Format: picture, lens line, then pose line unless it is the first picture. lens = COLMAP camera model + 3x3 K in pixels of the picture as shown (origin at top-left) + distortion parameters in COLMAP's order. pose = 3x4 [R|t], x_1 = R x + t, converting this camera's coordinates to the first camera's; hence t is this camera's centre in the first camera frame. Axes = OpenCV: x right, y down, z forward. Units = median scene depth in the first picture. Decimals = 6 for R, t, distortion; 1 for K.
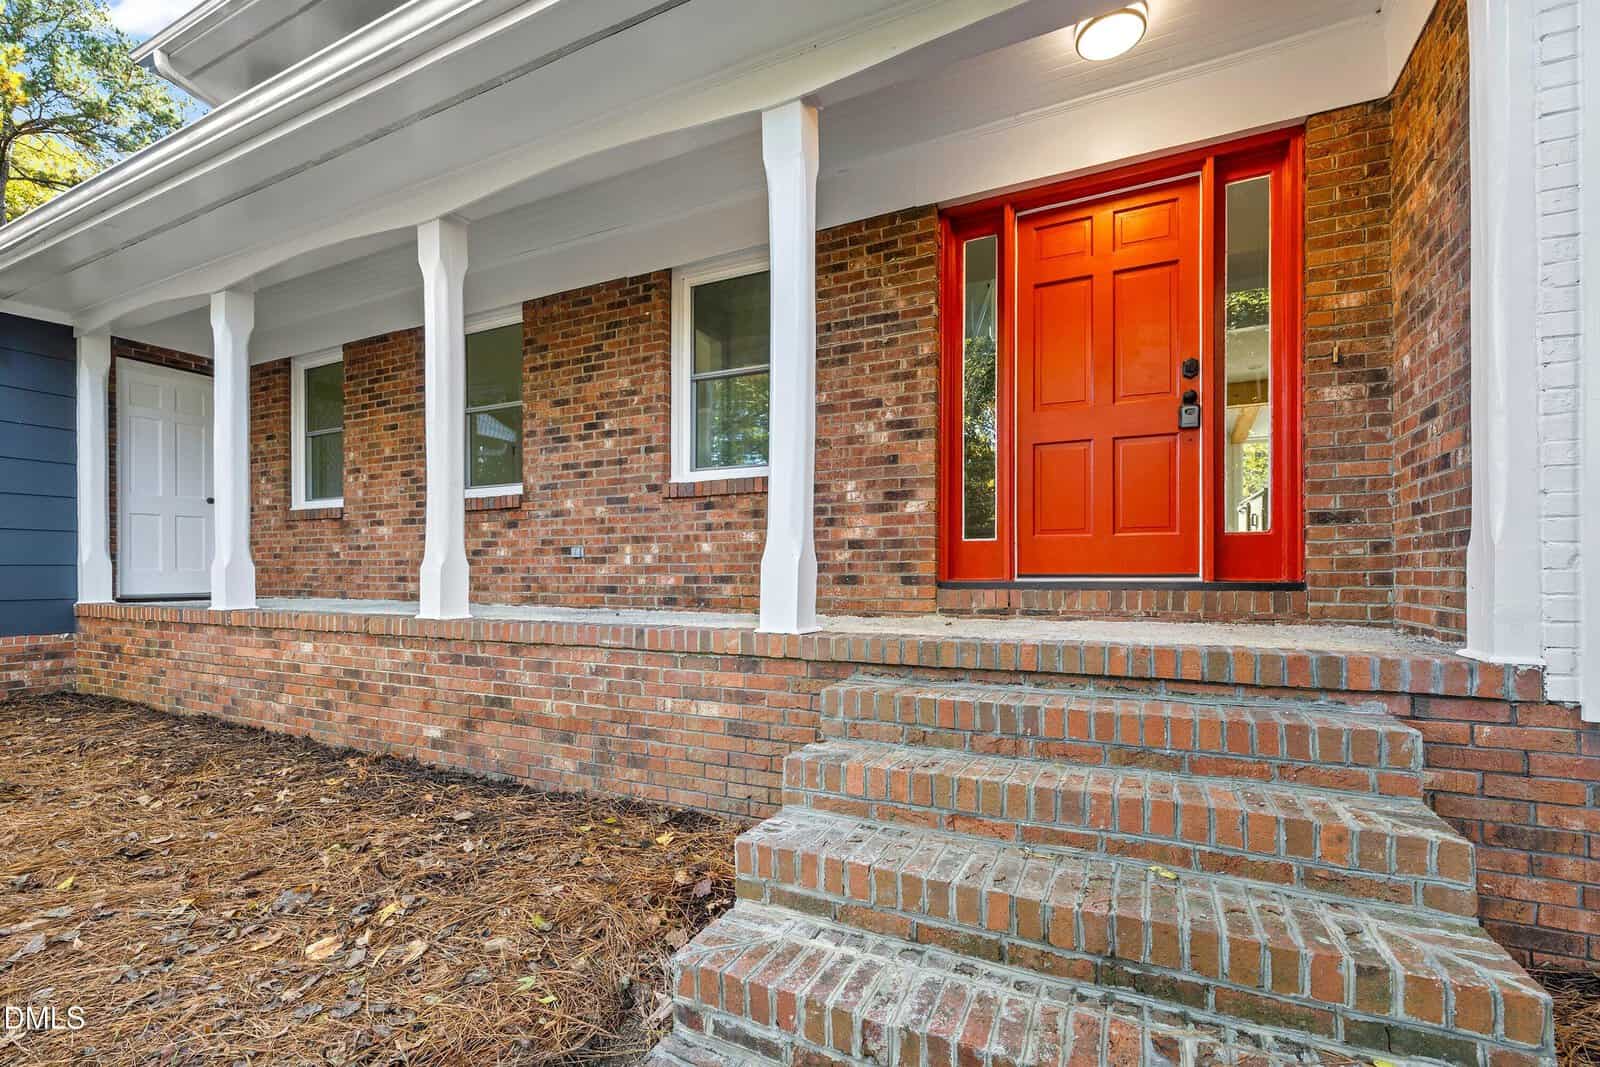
lens RADIAL K [[695.7, 0, 804.6], [0, 695.7, 582.3], [0, 0, 1]] dist [0.000833, 0.000122]
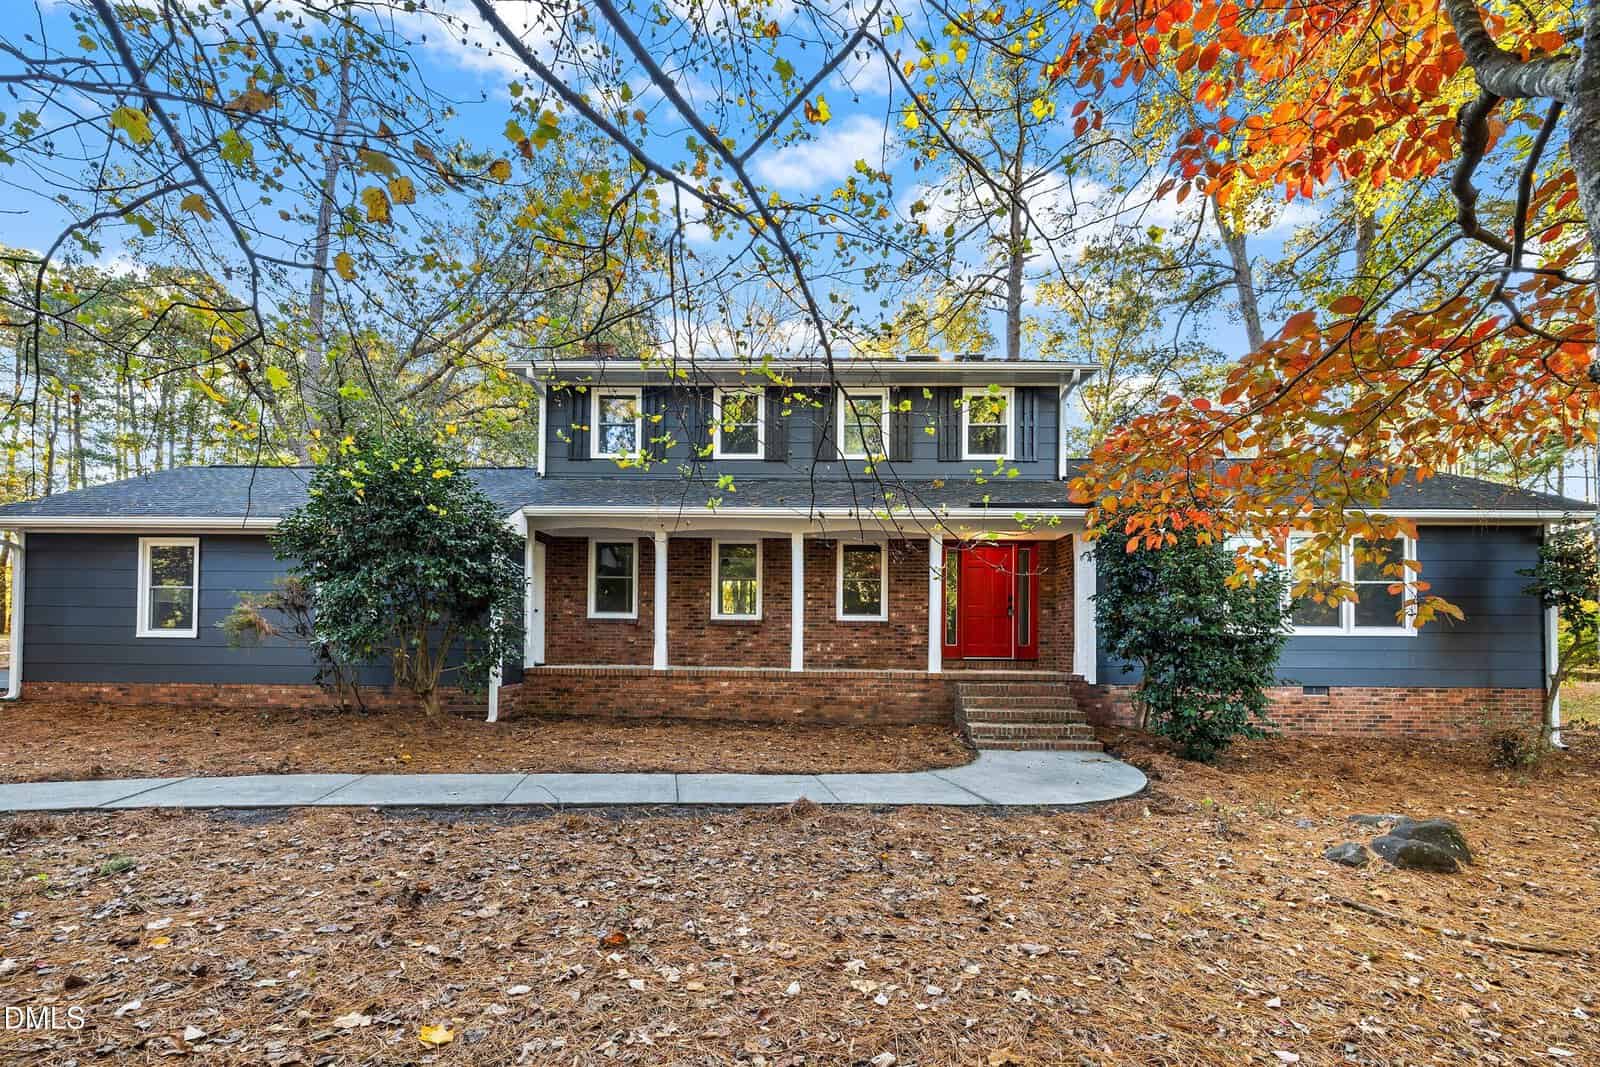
lens RADIAL K [[674.9, 0, 806.2], [0, 674.9, 621.3], [0, 0, 1]] dist [0.027980, 0.000052]
pose [[0.910905, 0.019942, 0.412134, -1.694283], [-0.005239, 0.999310, -0.036774, -0.054279], [-0.412583, 0.031339, 0.910381, -1.597865]]
